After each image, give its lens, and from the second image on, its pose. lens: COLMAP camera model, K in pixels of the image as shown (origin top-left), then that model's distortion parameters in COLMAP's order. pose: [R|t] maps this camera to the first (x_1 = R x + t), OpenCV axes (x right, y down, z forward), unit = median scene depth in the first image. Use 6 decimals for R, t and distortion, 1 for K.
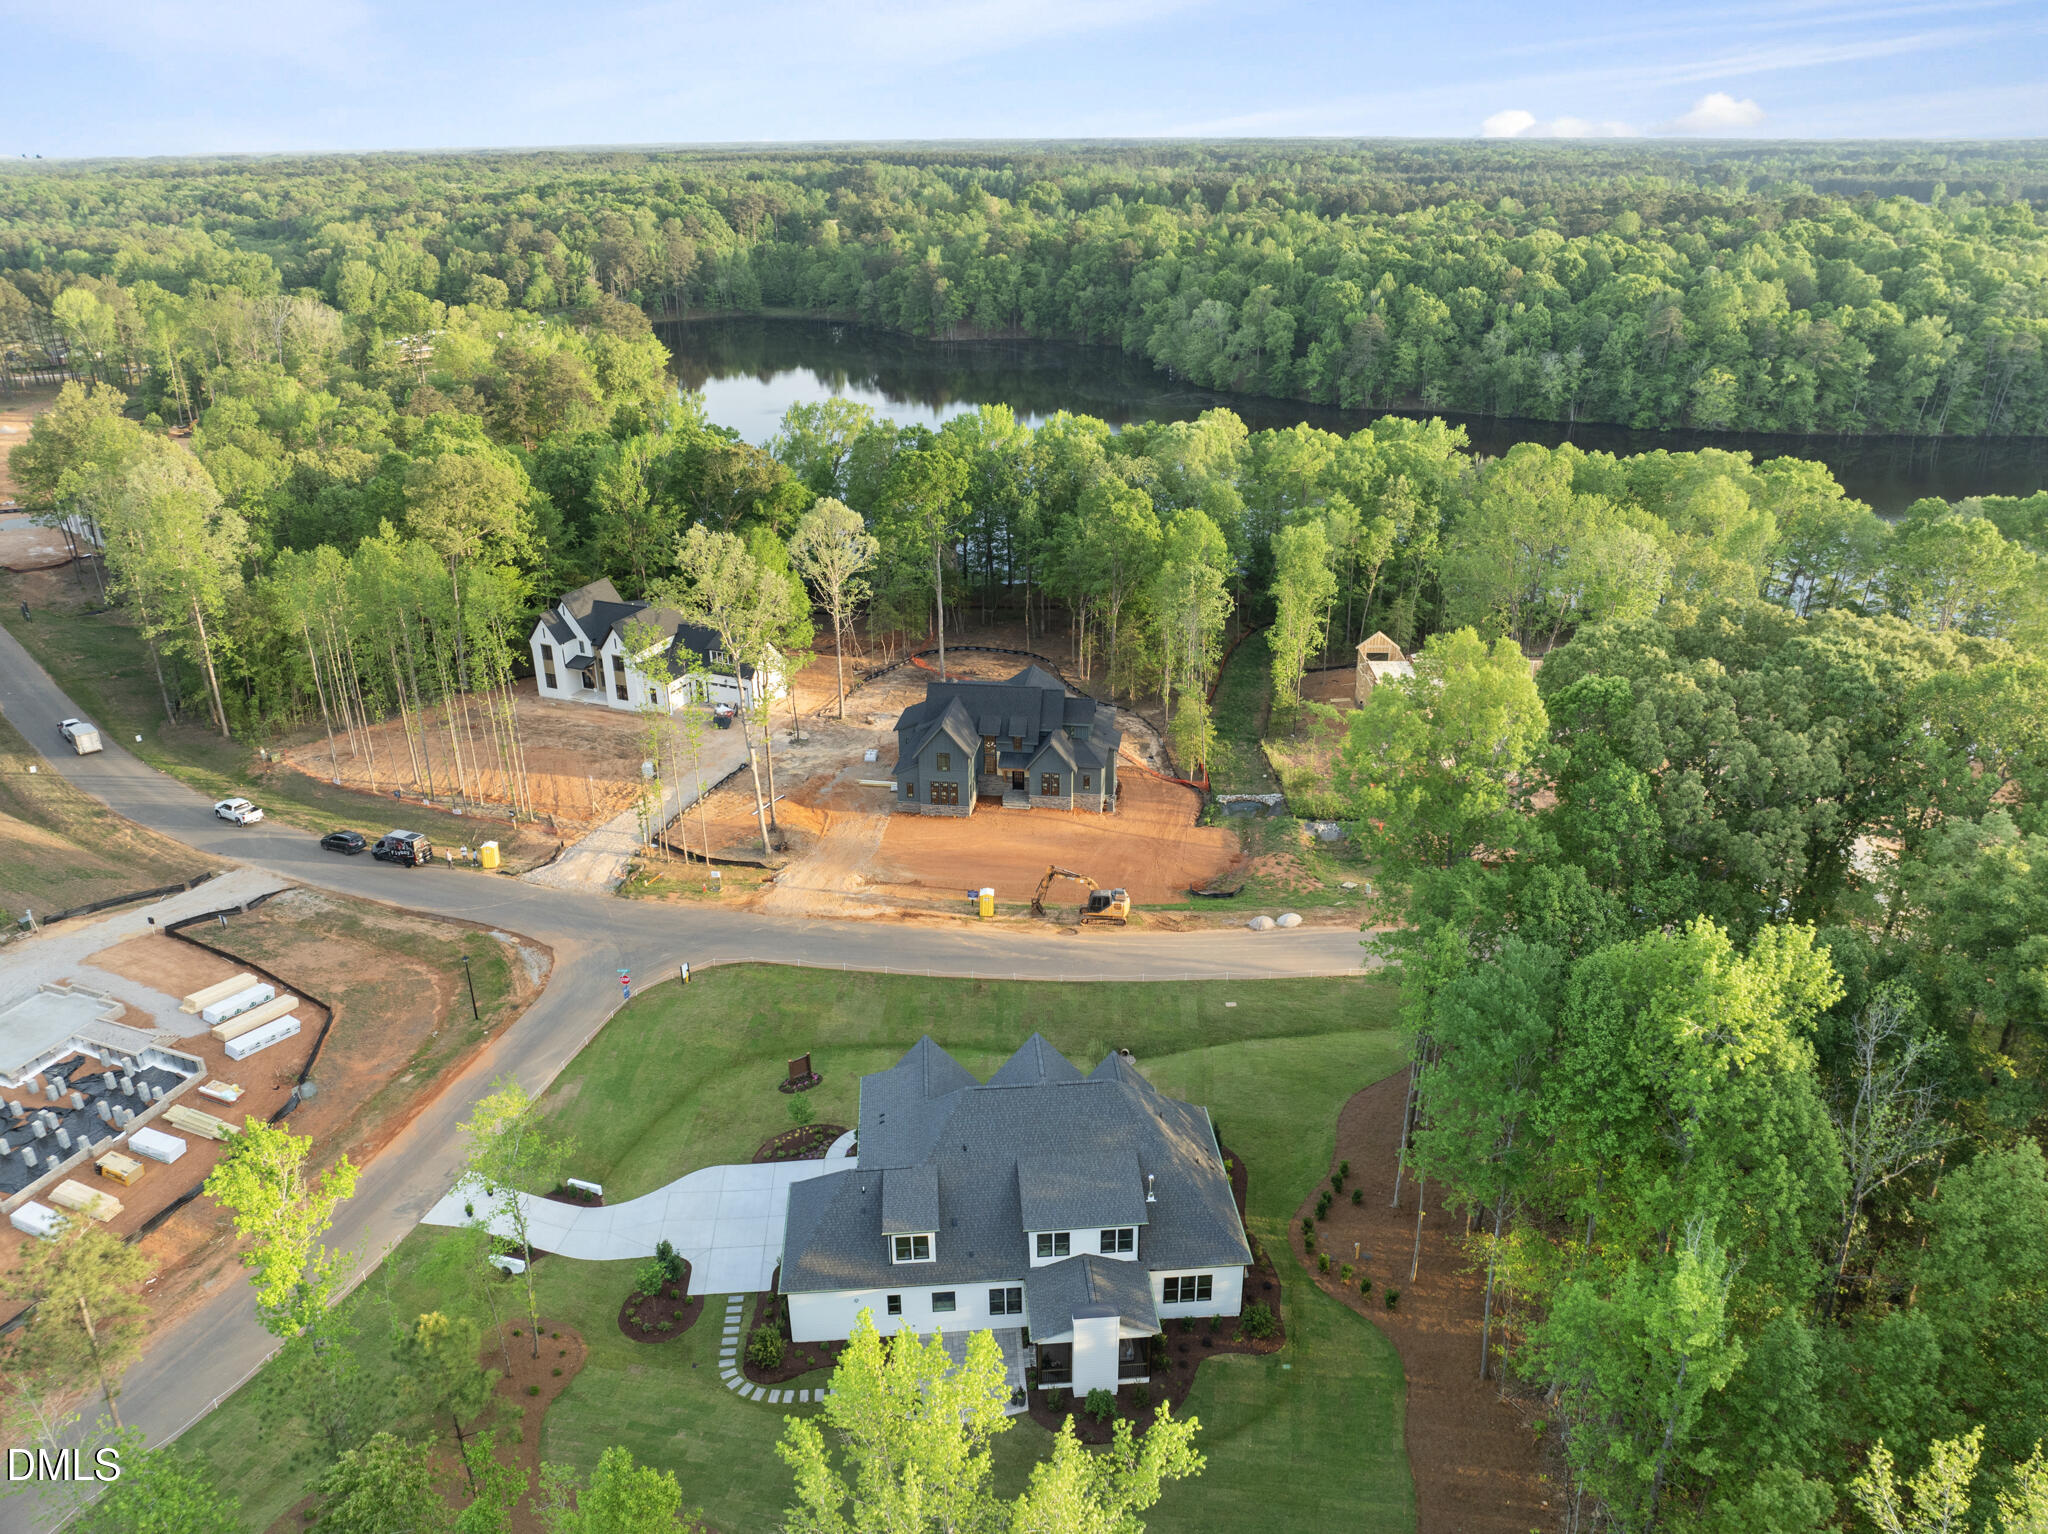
lens RADIAL K [[1434.2, 0, 1029.8], [0, 1434.2, 767.7], [0, 0, 1]] dist [-0.045221, 0.013863]
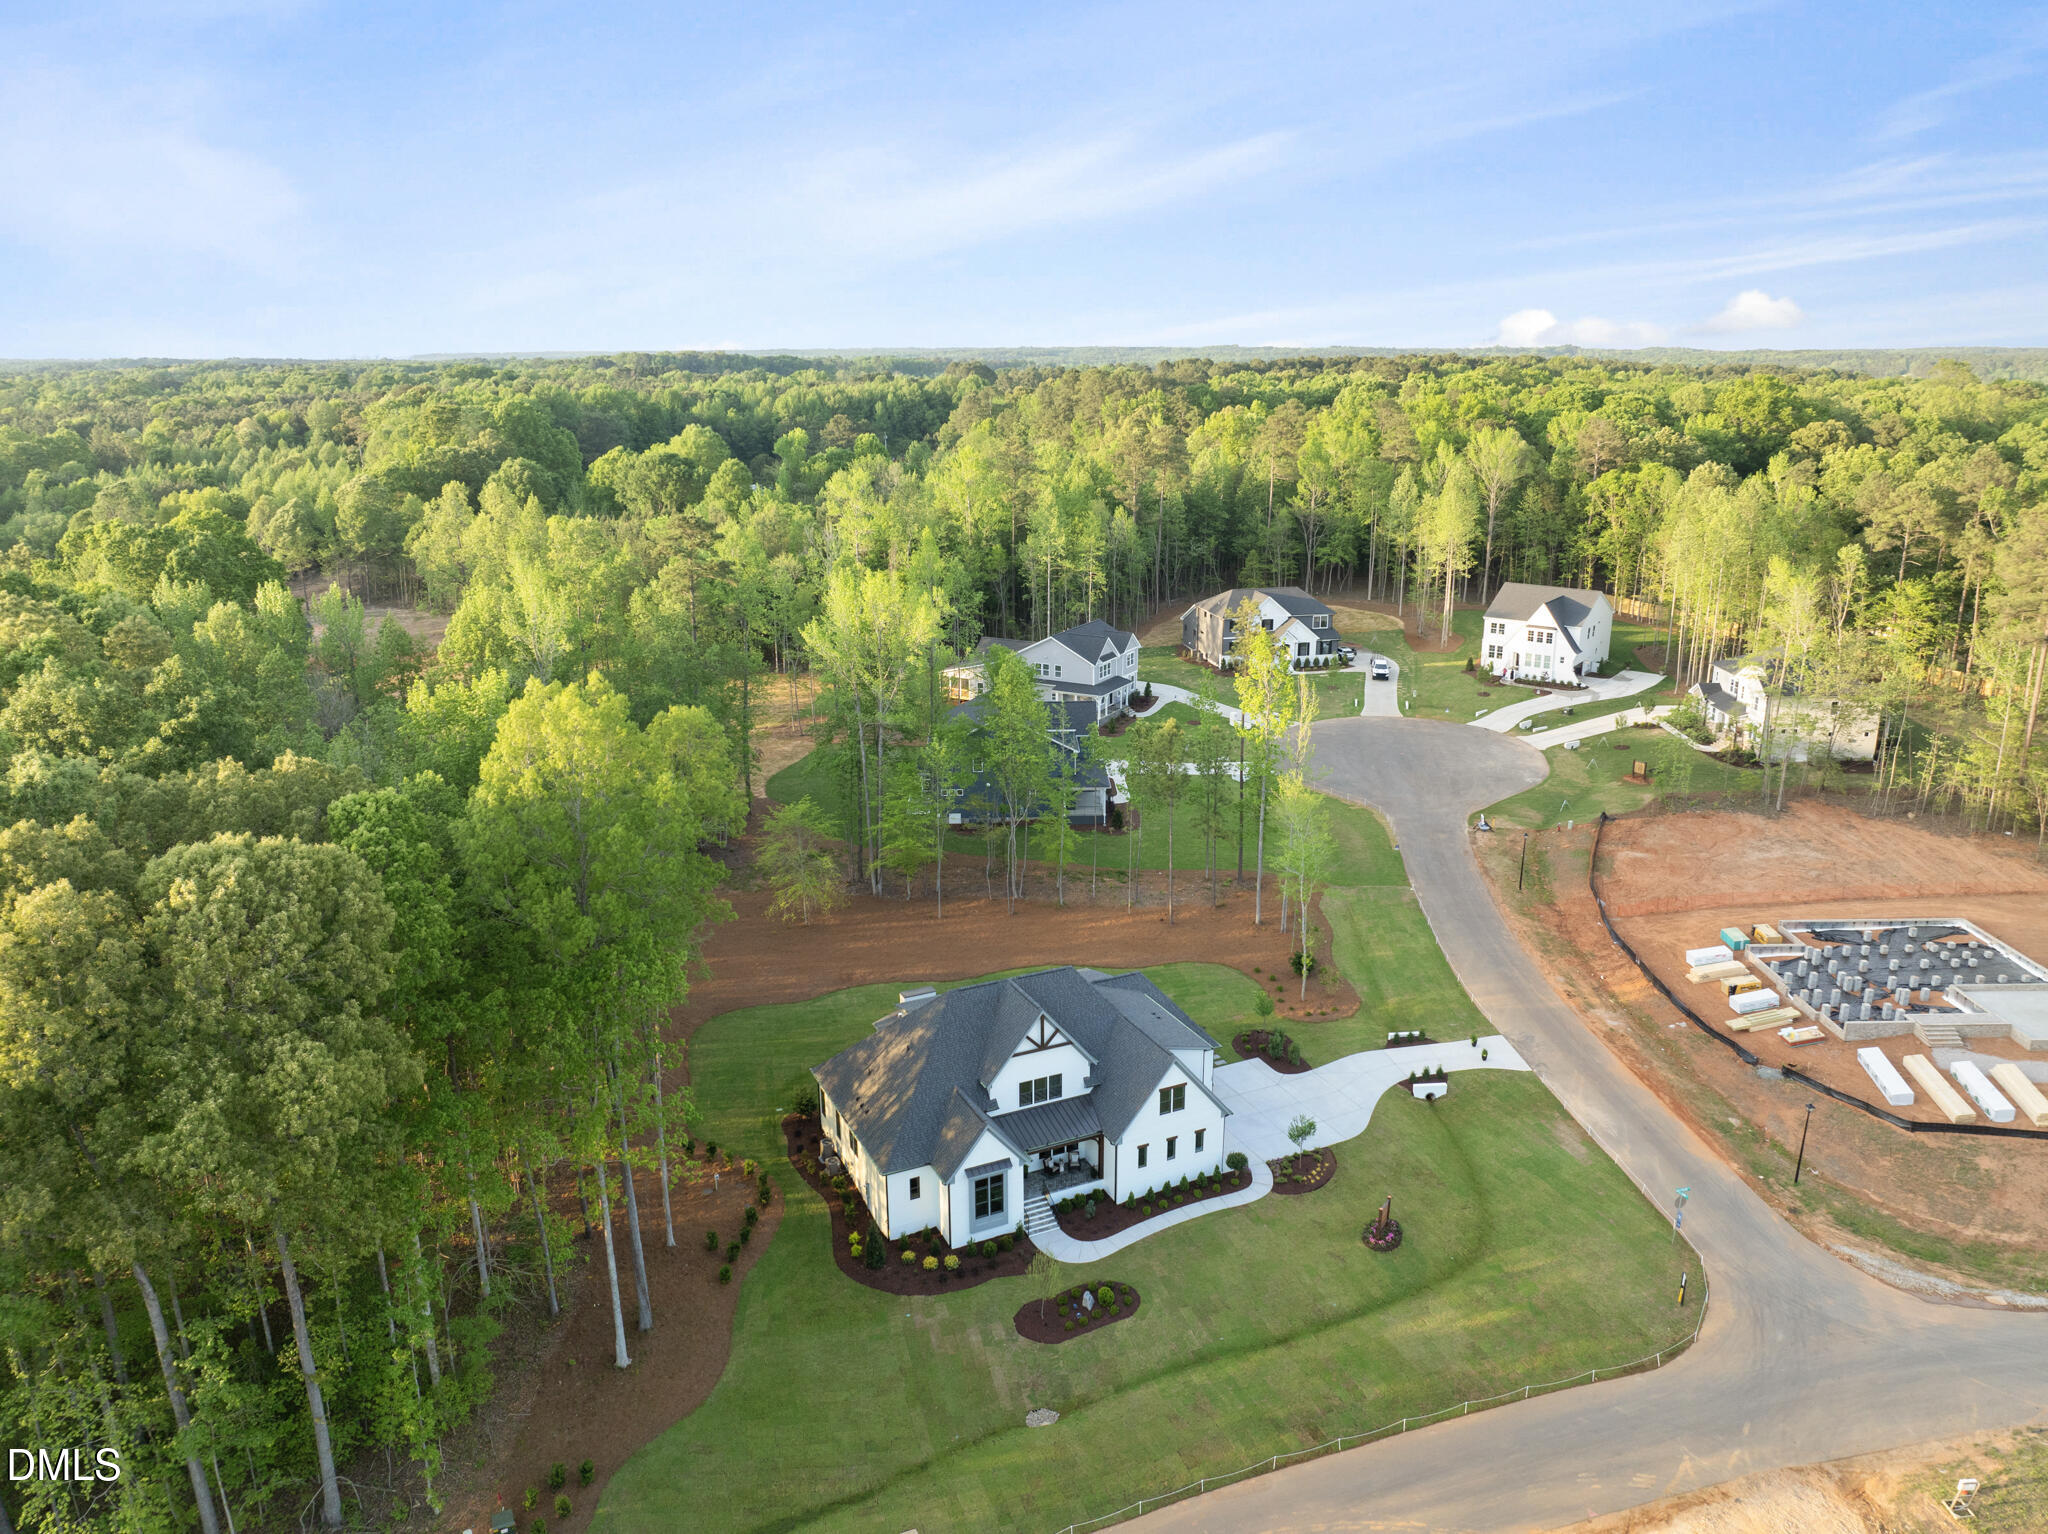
lens RADIAL K [[1434.2, 0, 1032.2], [0, 1434.2, 755.5], [0, 0, 1]] dist [-0.045221, 0.013863]
pose [[-0.935080, 0.107821, -0.337639, 0.167562], [-0.133974, 0.774410, 0.618336, -0.287753], [0.328141, 0.623429, -0.709690, 0.815694]]
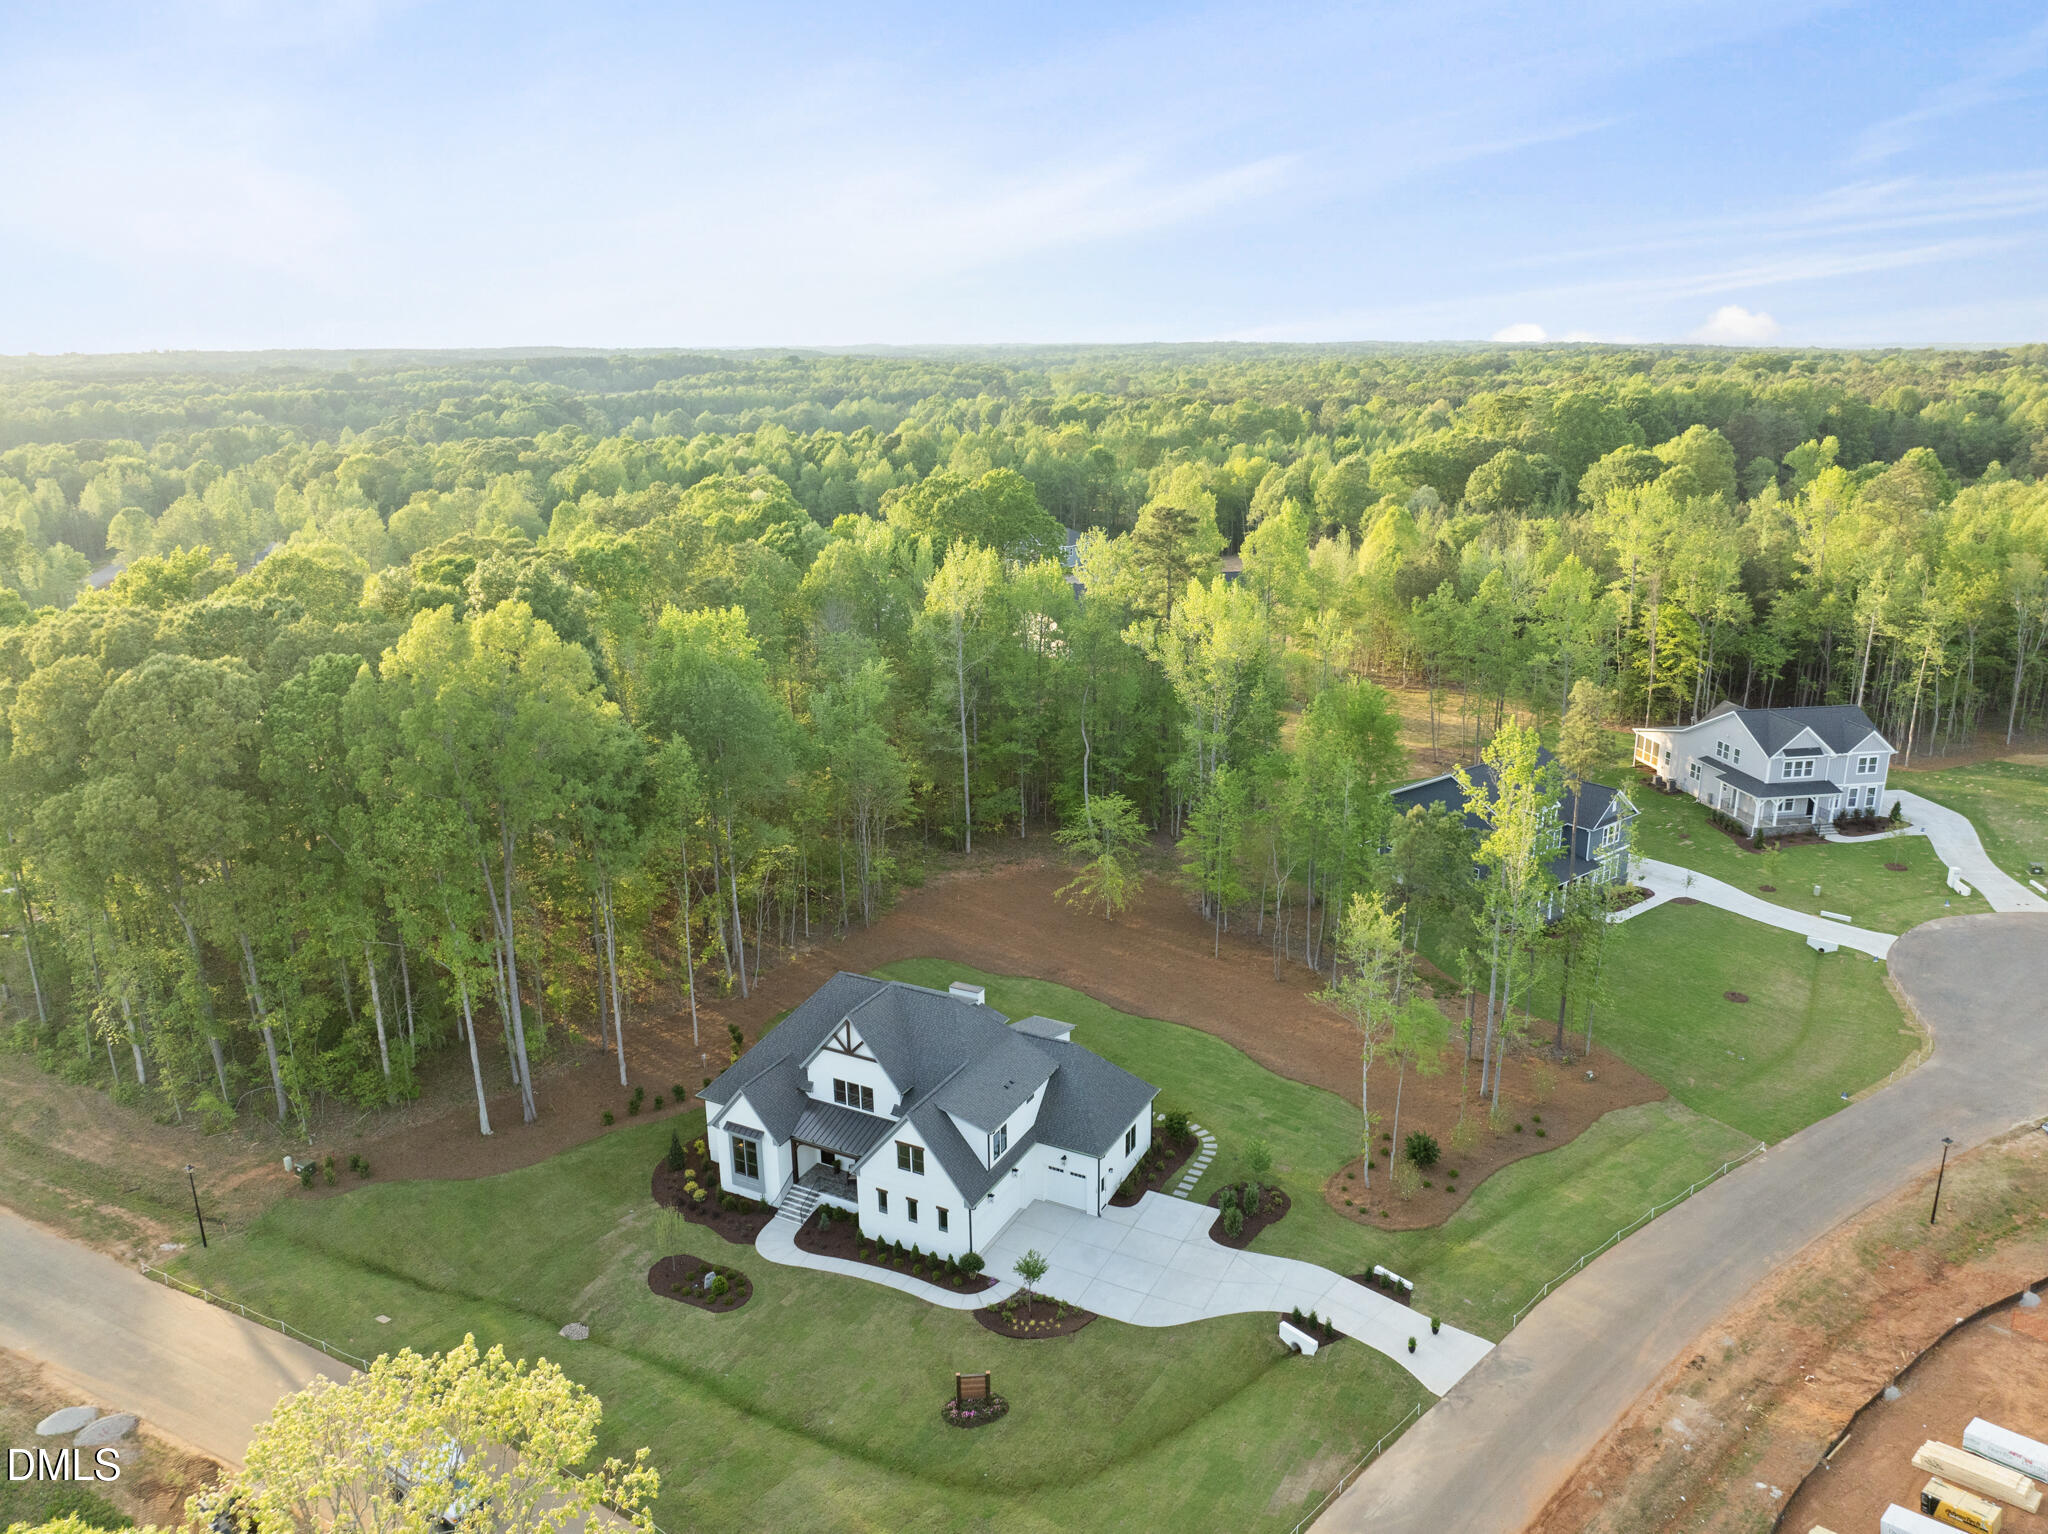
lens RADIAL K [[1434.2, 0, 1030.7], [0, 1434.2, 766.3], [0, 0, 1]] dist [-0.045221, 0.013863]
pose [[-0.847611, -0.134499, 0.513289, -0.299717], [0.230478, 0.778002, 0.584459, -0.252722], [-0.477949, 0.613696, -0.628444, 0.745211]]
